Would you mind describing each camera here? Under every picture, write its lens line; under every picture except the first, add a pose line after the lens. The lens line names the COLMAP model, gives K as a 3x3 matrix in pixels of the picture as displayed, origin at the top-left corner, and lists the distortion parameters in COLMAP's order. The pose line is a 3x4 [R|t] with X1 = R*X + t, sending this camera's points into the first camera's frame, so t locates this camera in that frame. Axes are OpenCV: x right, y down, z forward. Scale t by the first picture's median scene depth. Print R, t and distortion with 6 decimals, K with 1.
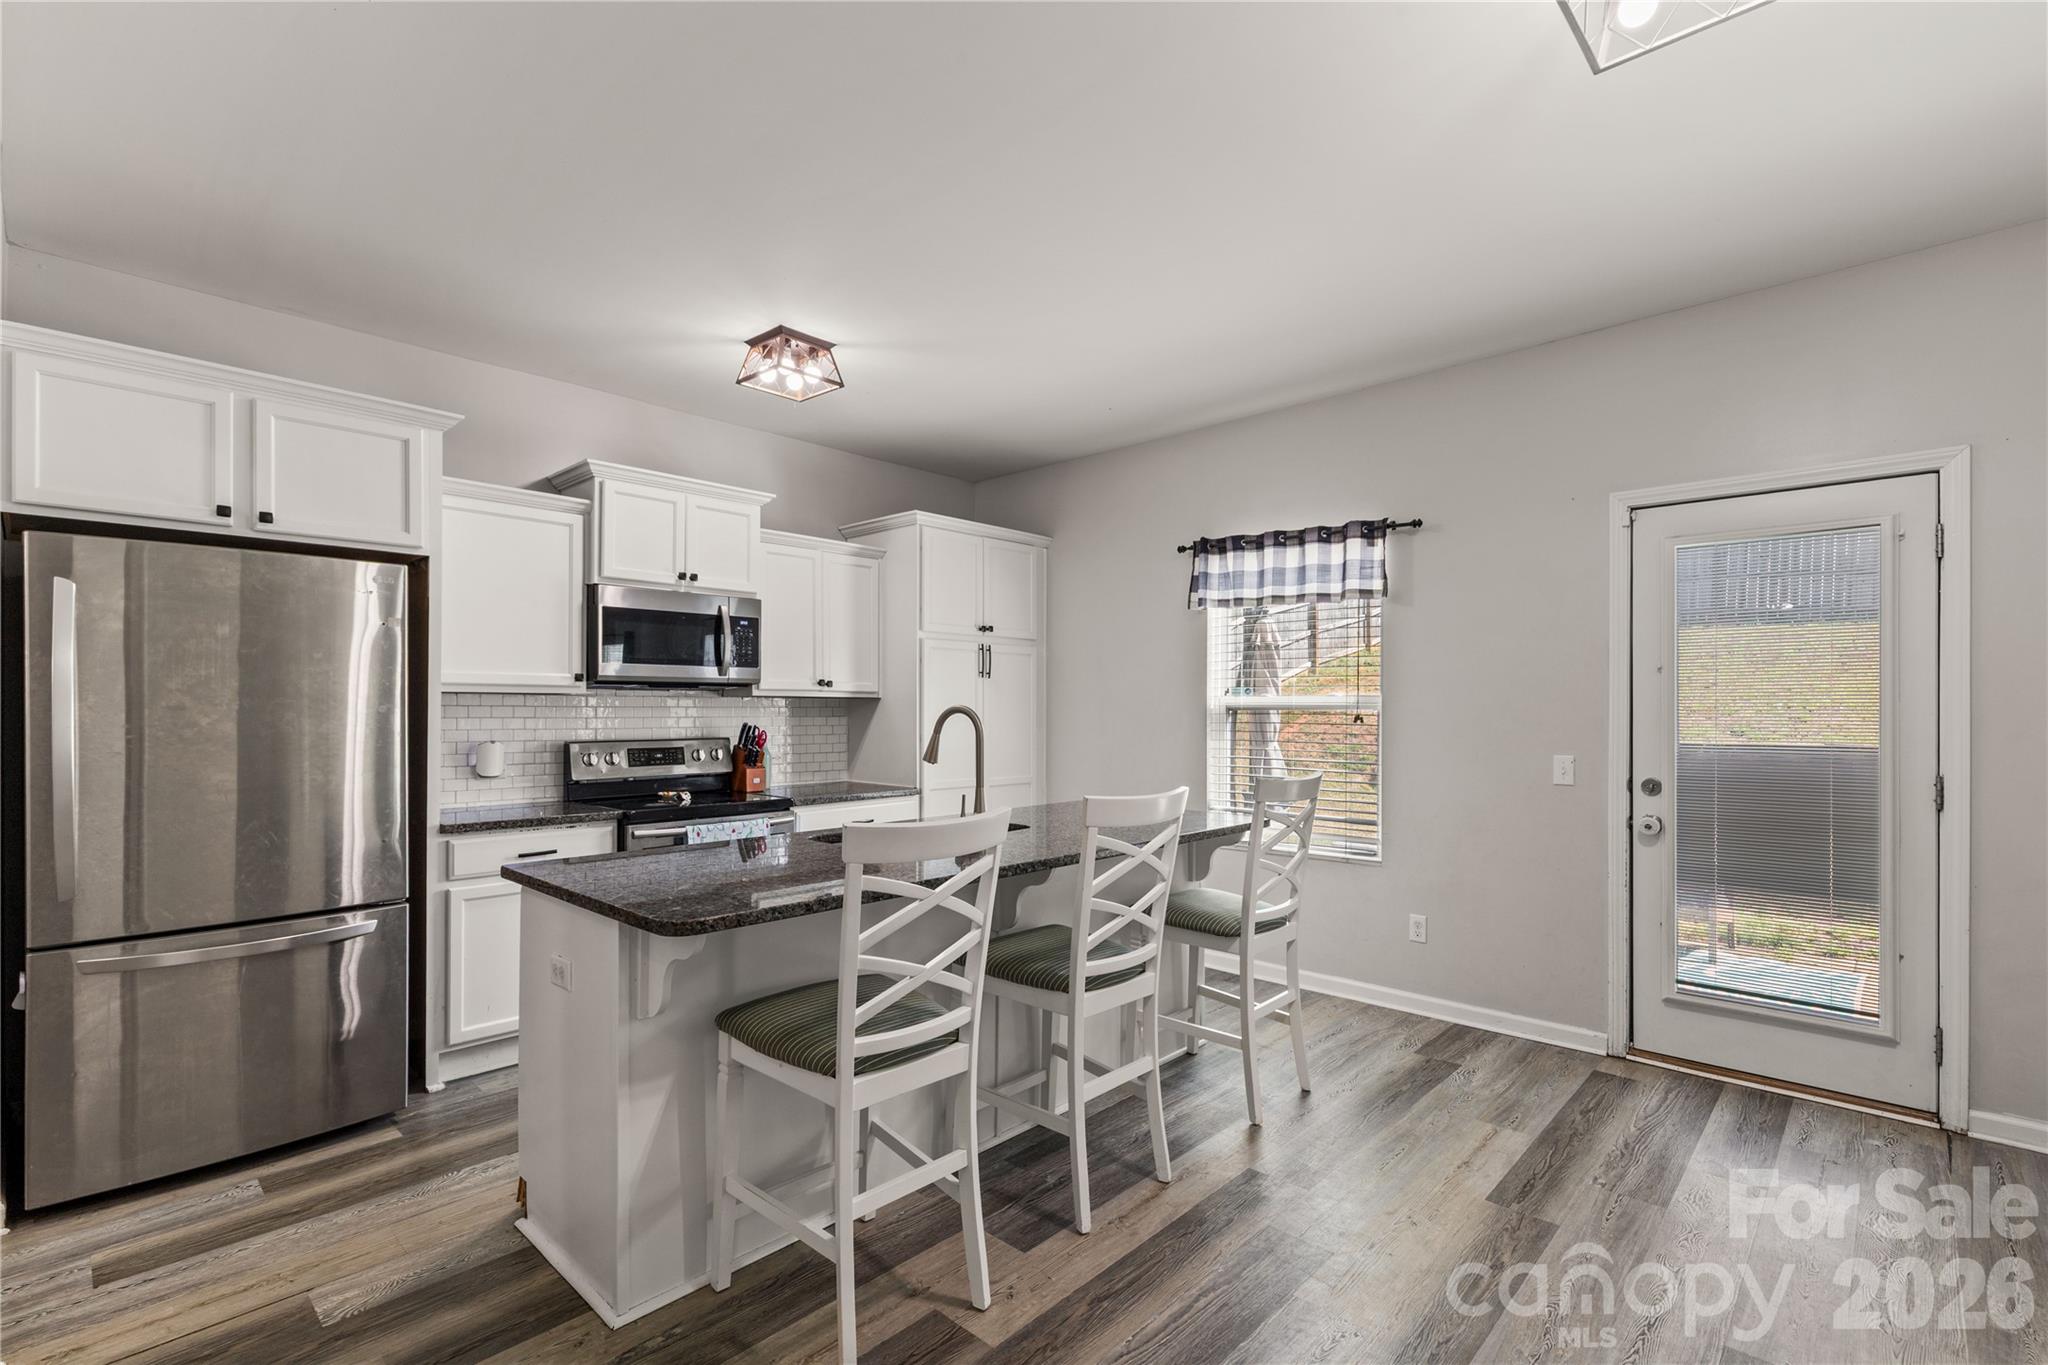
lens RADIAL K [[934.8, 0, 1017.9], [0, 934.8, 720.3], [0, 0, 1]] dist [-0.000915, -0.000197]
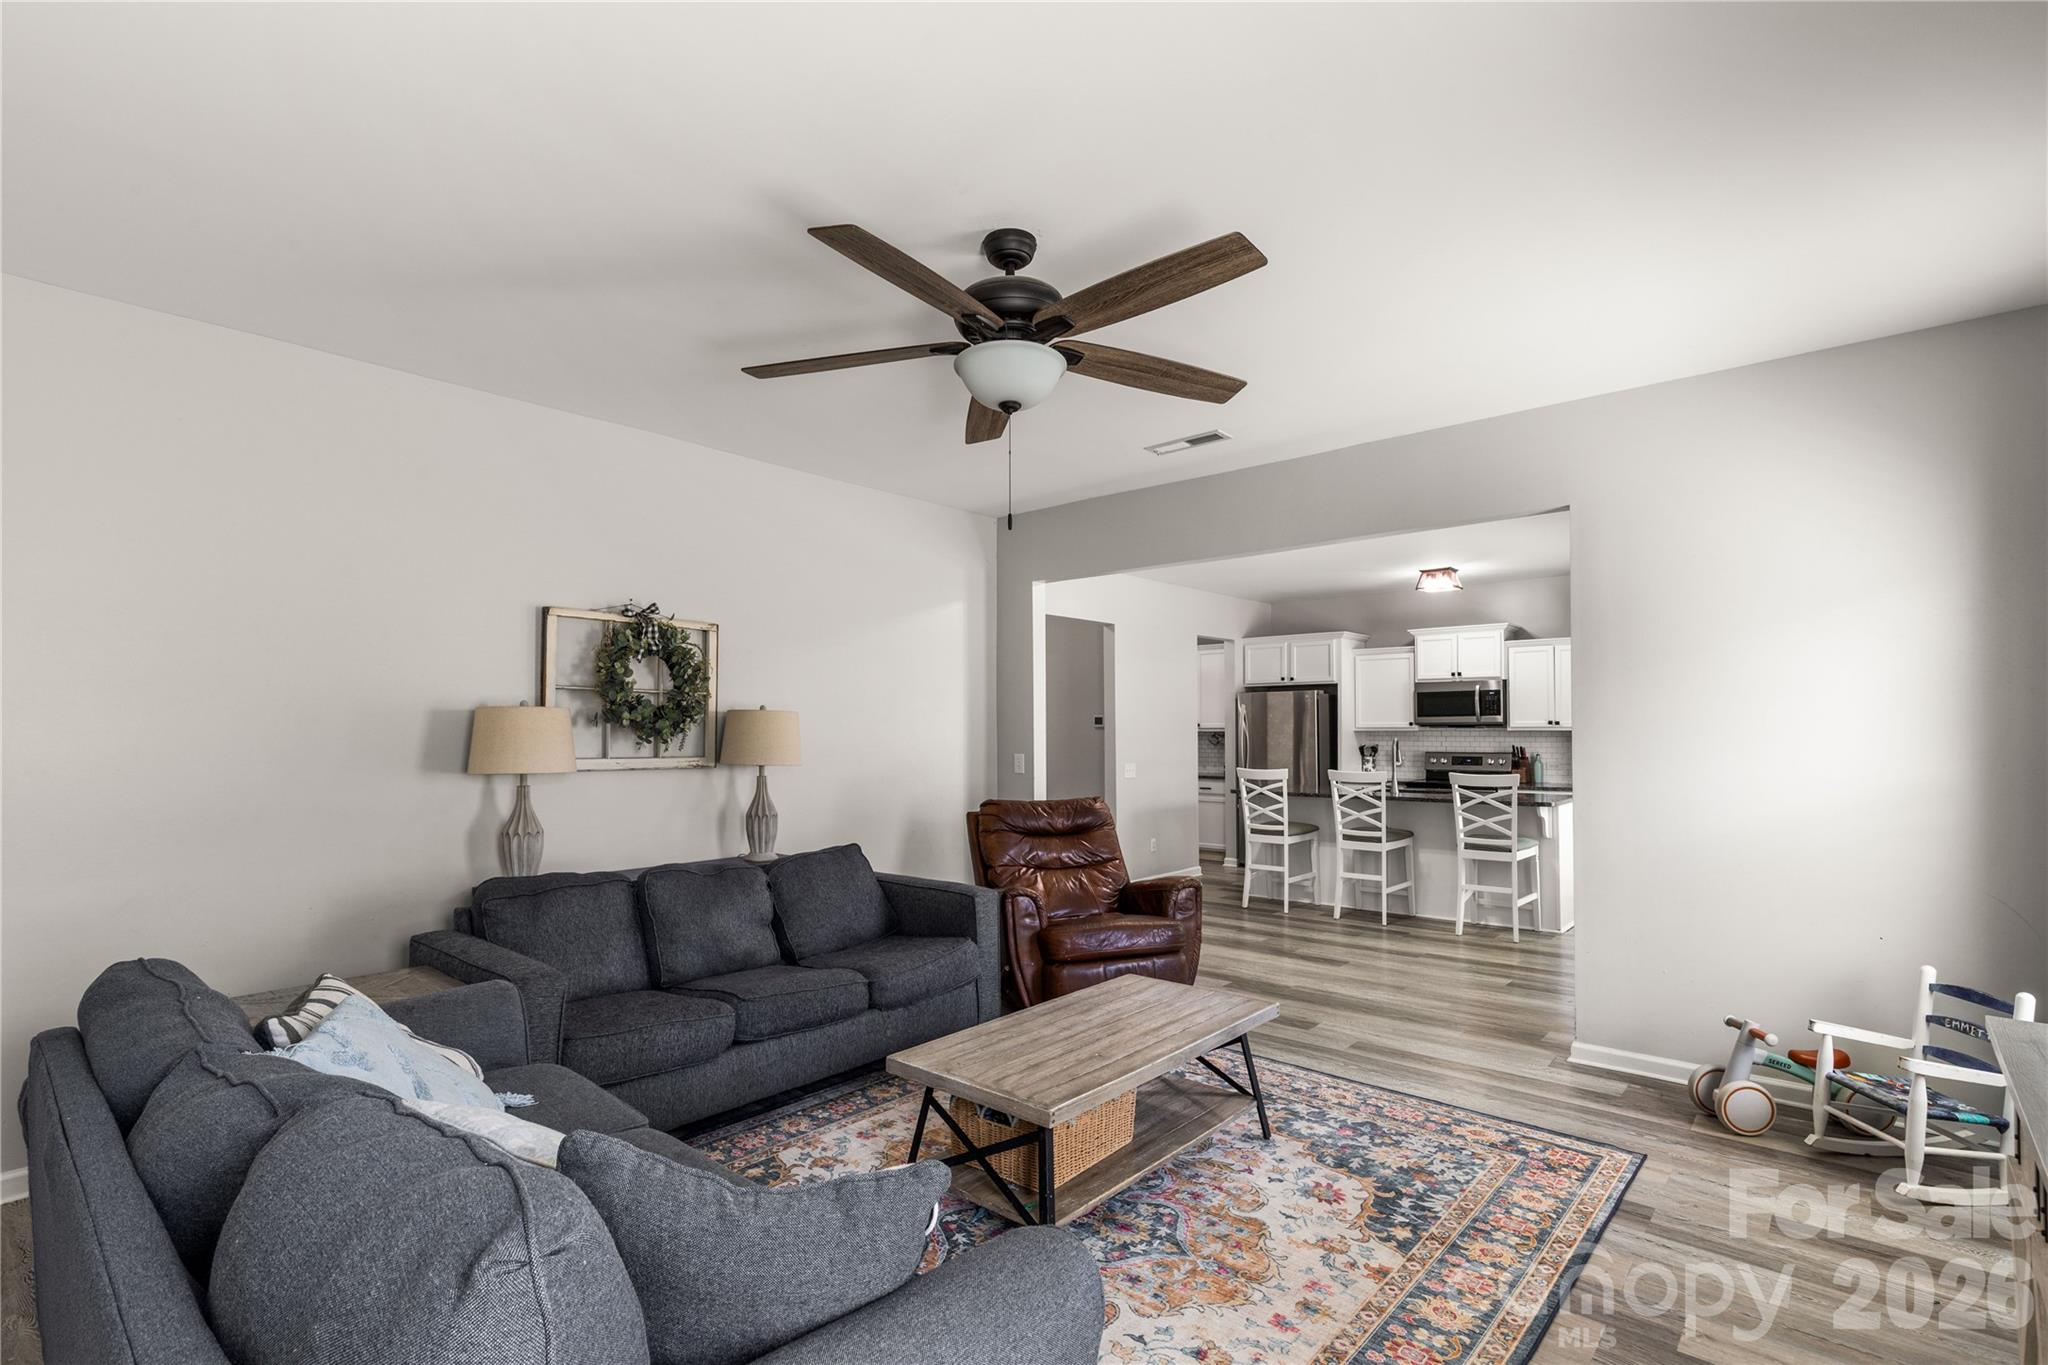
lens RADIAL K [[951.3, 0, 996.2], [0, 951.3, 724.9], [0, 0, 1]] dist [-0.001692, -0.000119]
pose [[0.021045, -0.007582, -0.999750, 1.657956], [-0.005916, 0.999953, -0.007708, -0.016847], [0.999761, 0.006077, 0.020999, -0.067775]]
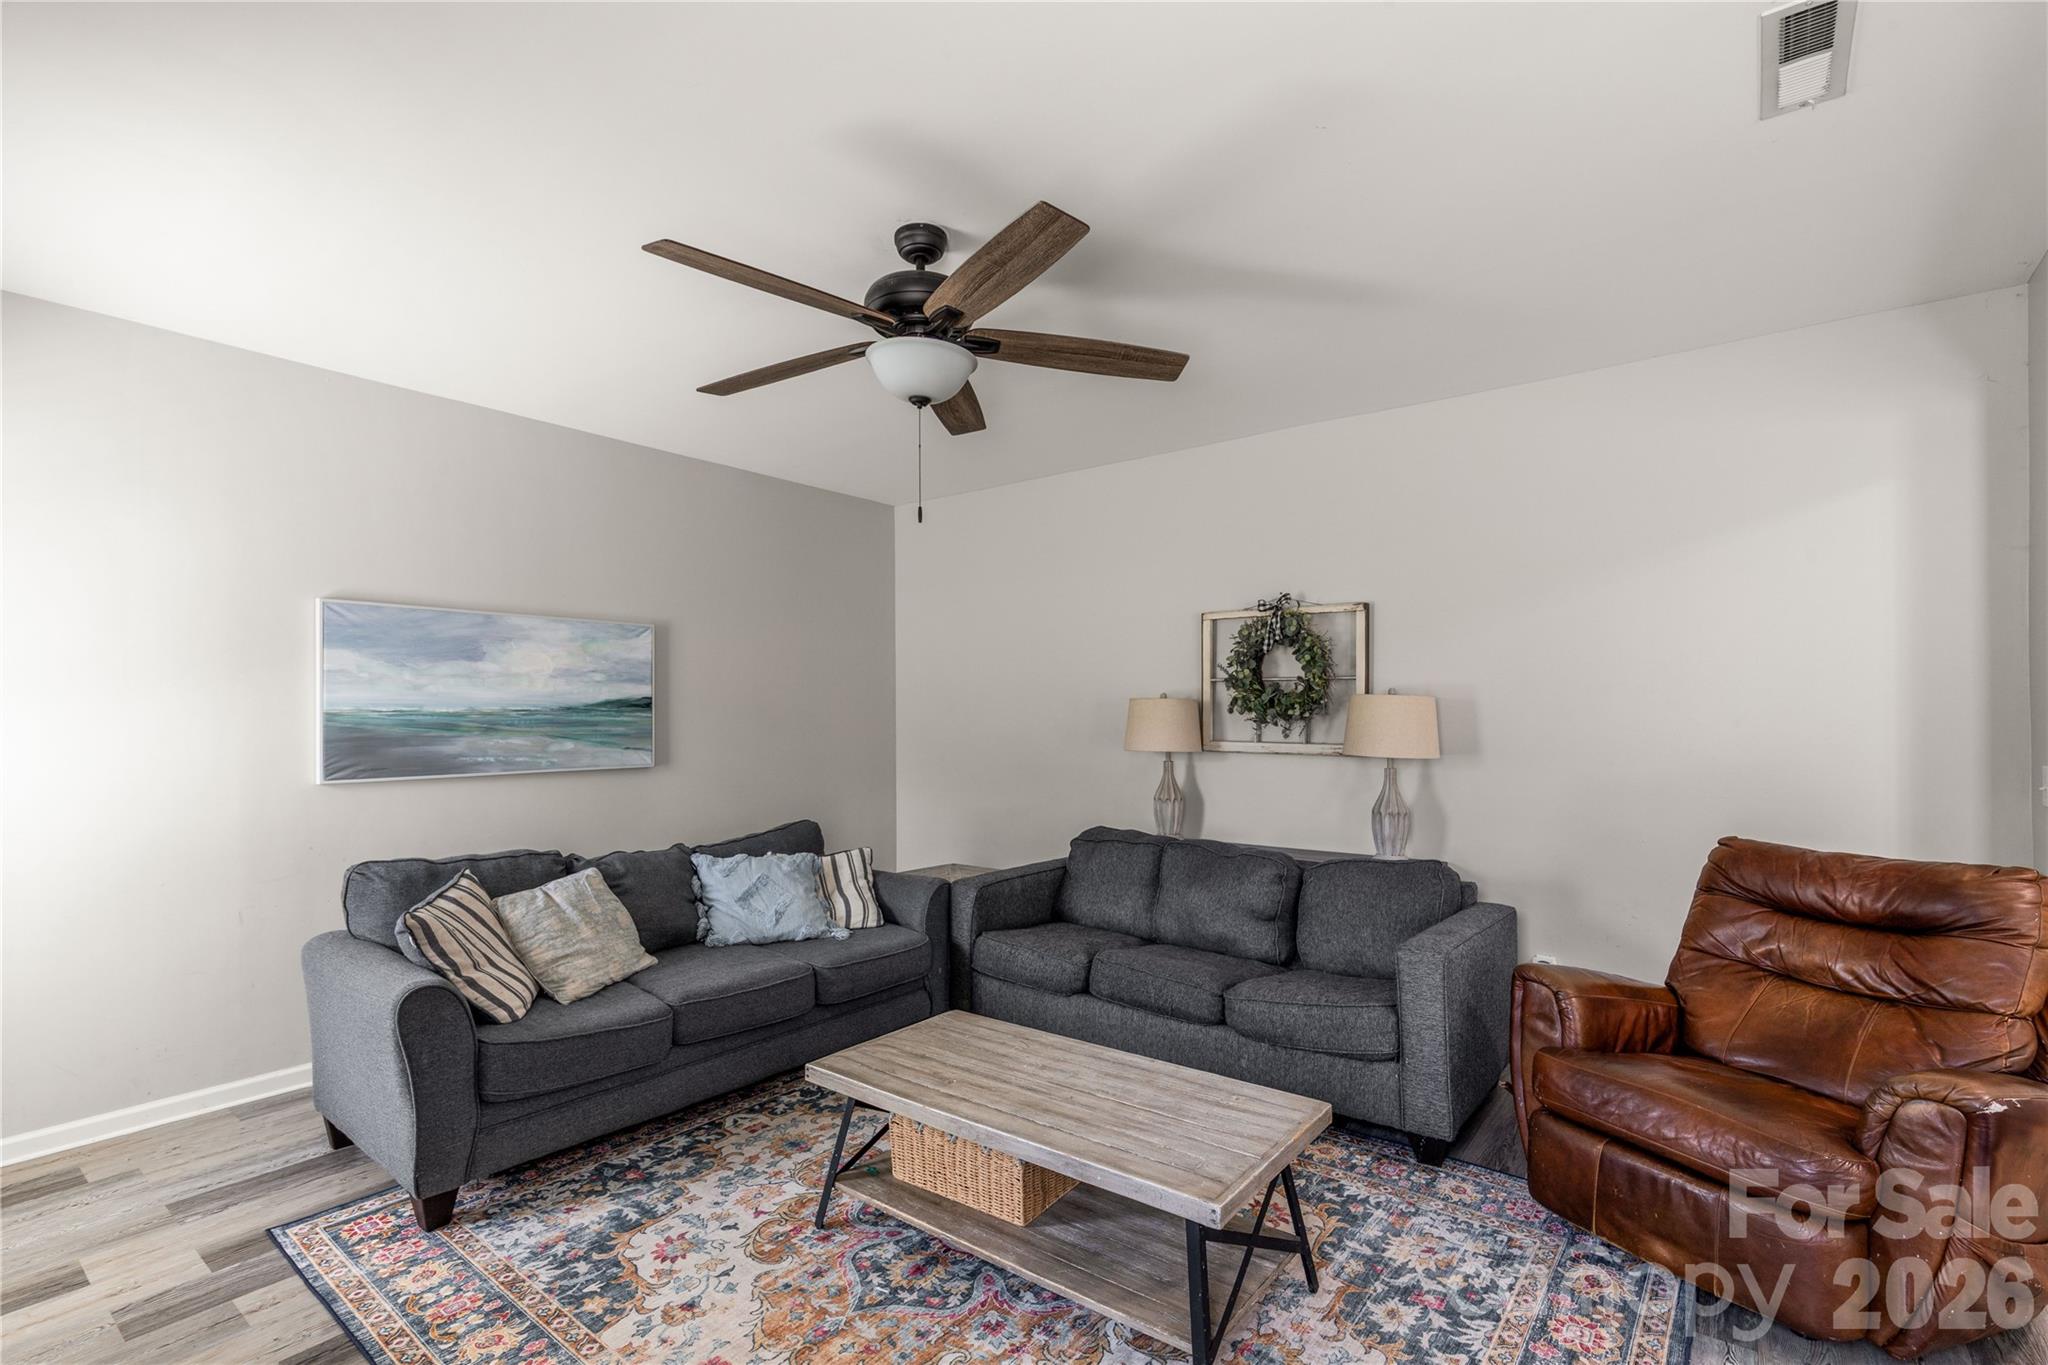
lens RADIAL K [[934.8, 0, 1017.9], [0, 934.8, 720.3], [0, 0, 1]] dist [-0.000915, -0.000197]
pose [[-0.995371, 0.002803, -0.096062, 1.045516], [0.001828, 0.999946, 0.010237, -0.023805], [0.096086, 0.010014, -0.995323, 0.565845]]
